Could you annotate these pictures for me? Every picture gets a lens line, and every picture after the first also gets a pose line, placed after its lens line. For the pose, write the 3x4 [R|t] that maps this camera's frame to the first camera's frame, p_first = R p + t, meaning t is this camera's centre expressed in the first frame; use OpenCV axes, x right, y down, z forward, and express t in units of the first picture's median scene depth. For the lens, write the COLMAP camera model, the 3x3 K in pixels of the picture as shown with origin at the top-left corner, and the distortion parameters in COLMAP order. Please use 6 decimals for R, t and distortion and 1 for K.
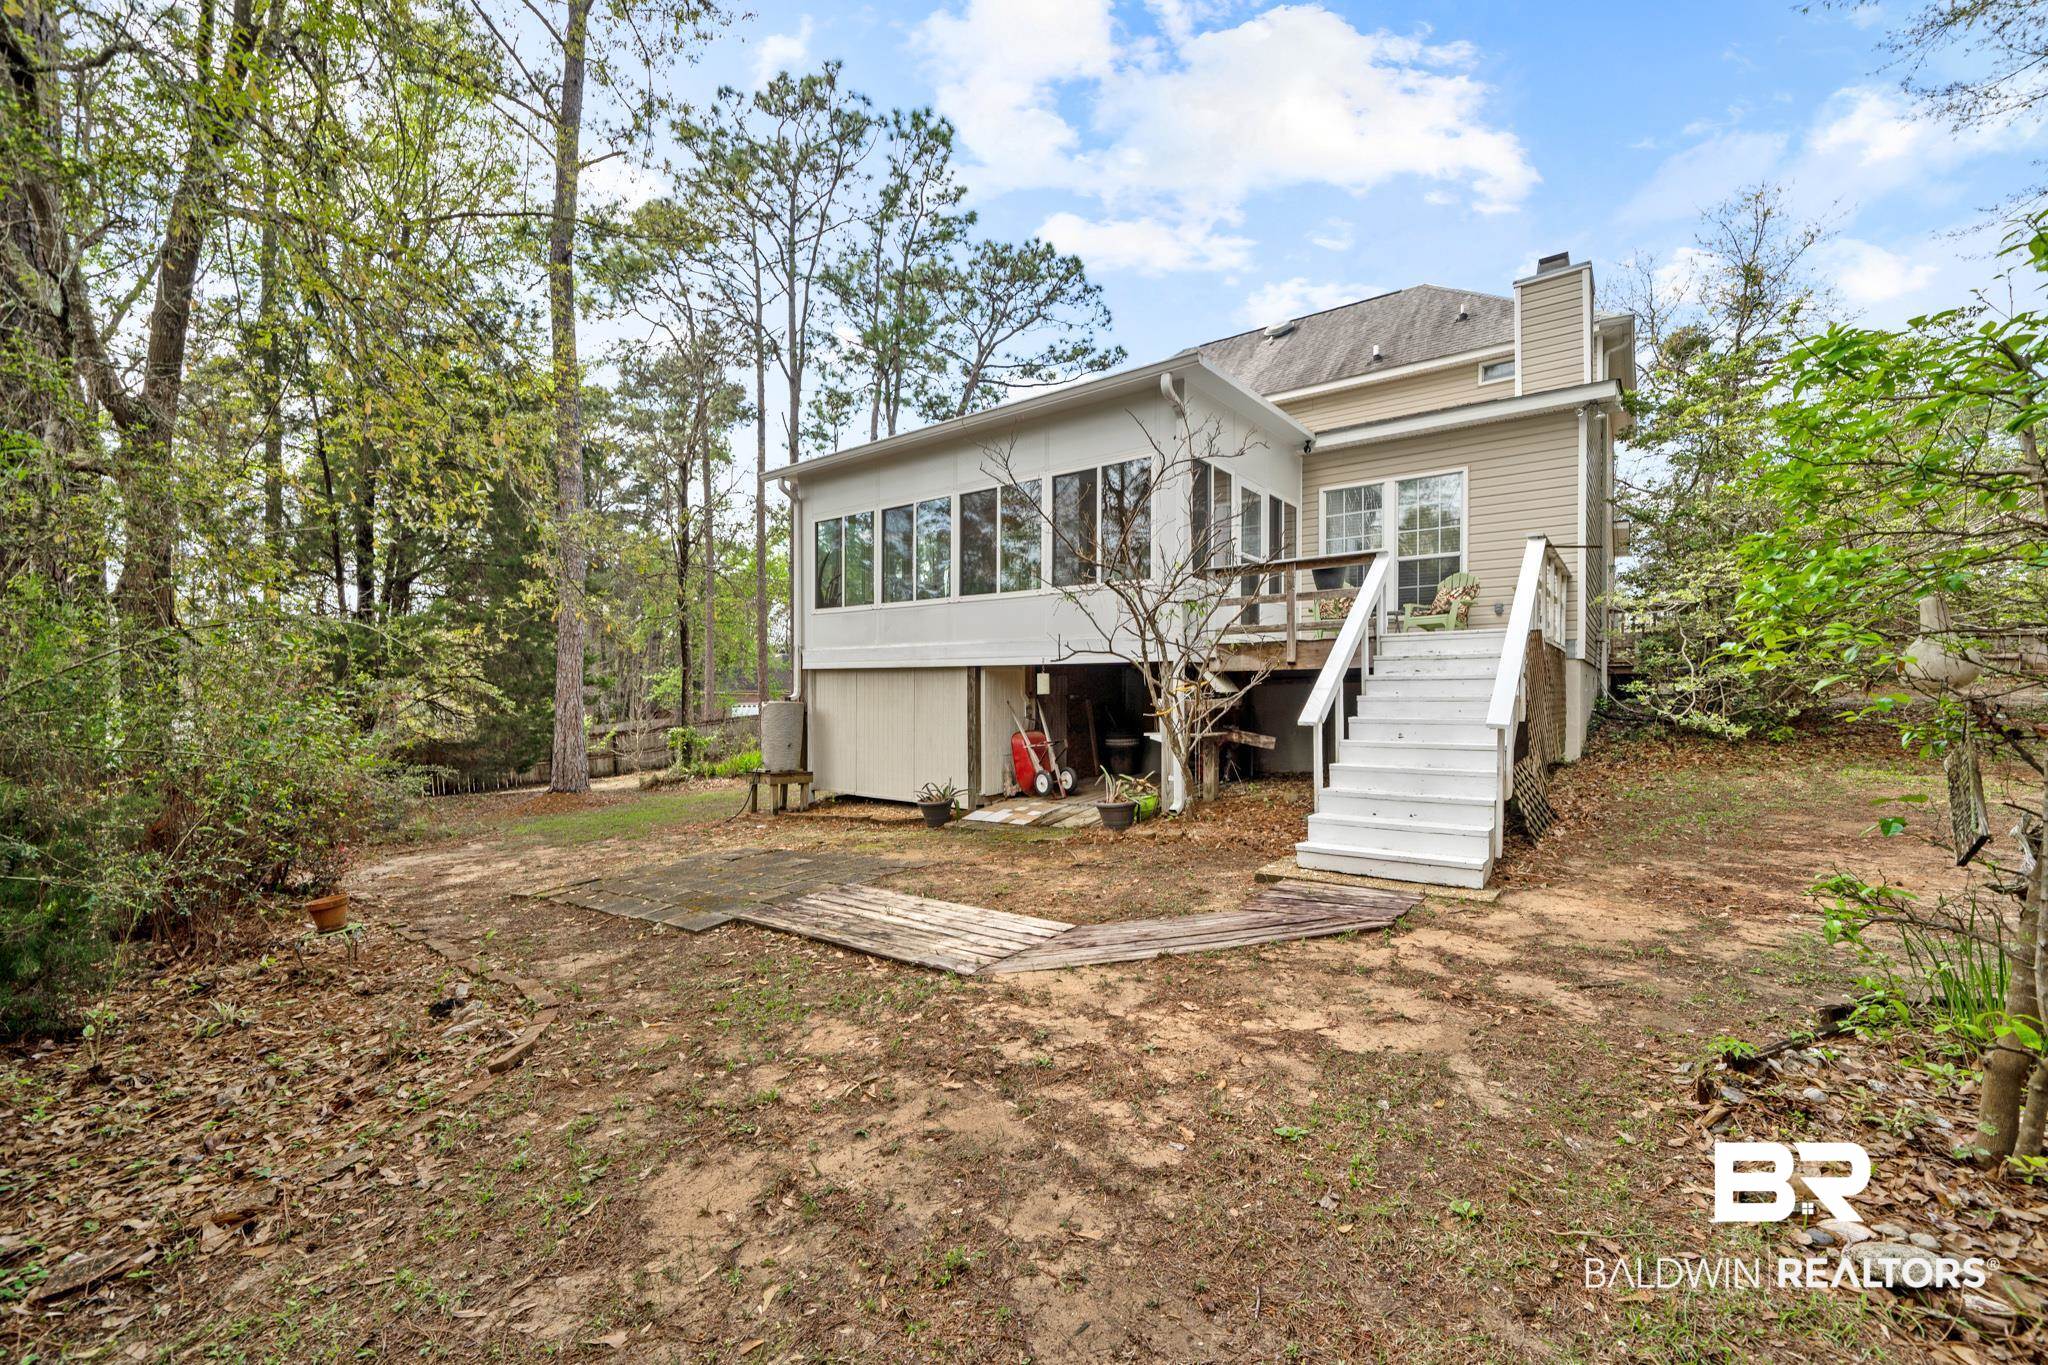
lens RADIAL K [[809.2, 0, 1021.8], [0, 809.2, 690.8], [0, 0, 1]] dist [0.000071, 0.000046]
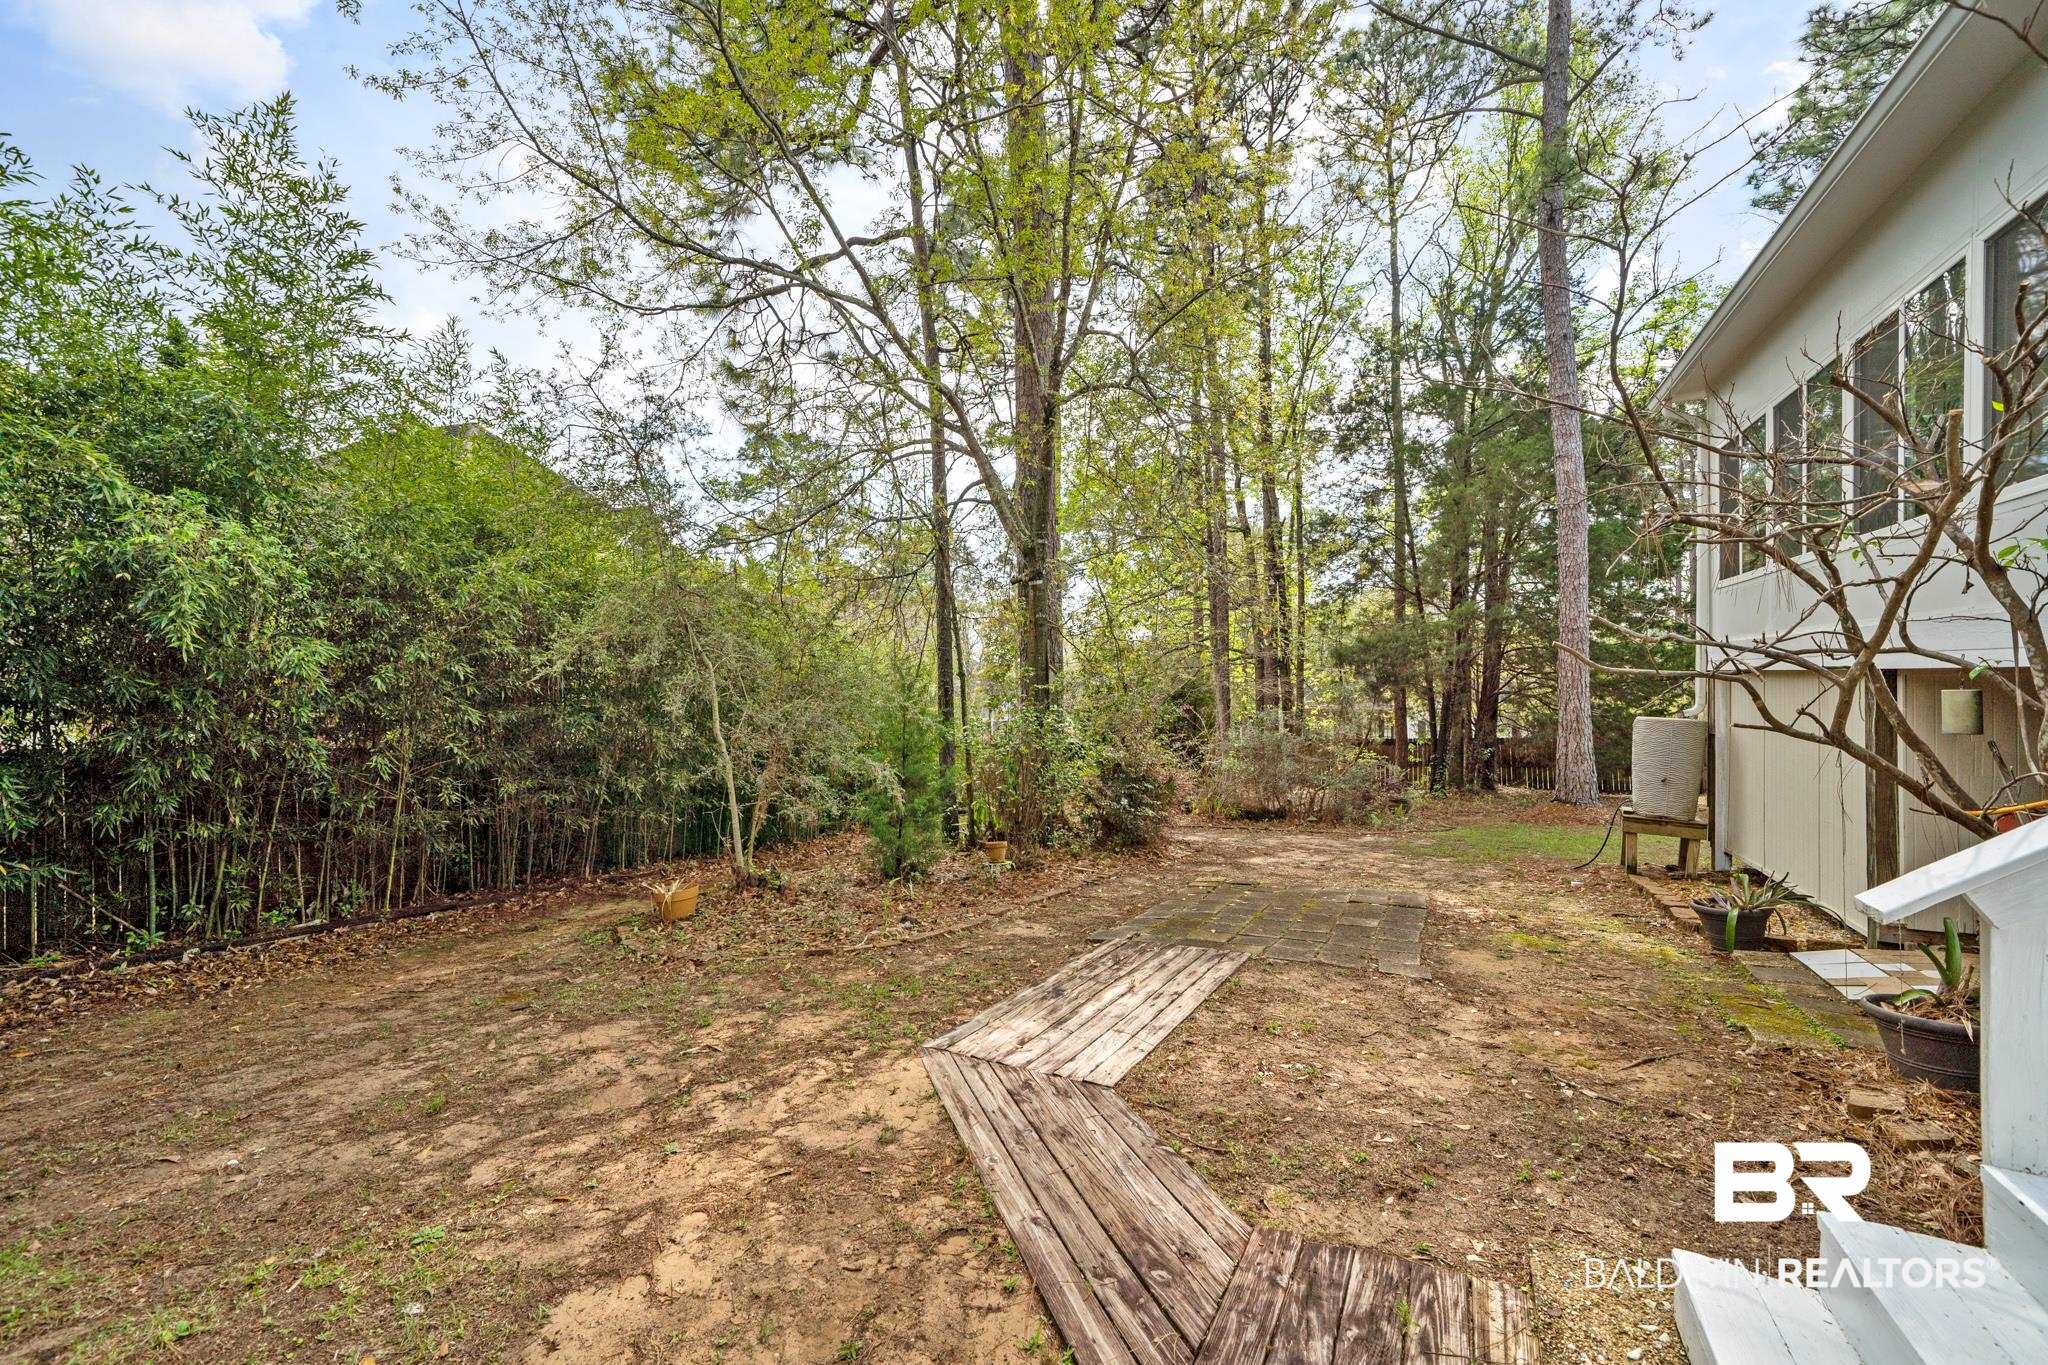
lens RADIAL K [[809.2, 0, 1022.0], [0, 809.2, 684.8], [0, 0, 1]] dist [0.000071, 0.000046]
pose [[0.176925, 0.000791, -0.984224, 0.980324], [0.010983, 0.999936, 0.002778, -0.078931], [0.984163, -0.011301, 0.176905, 1.062304]]
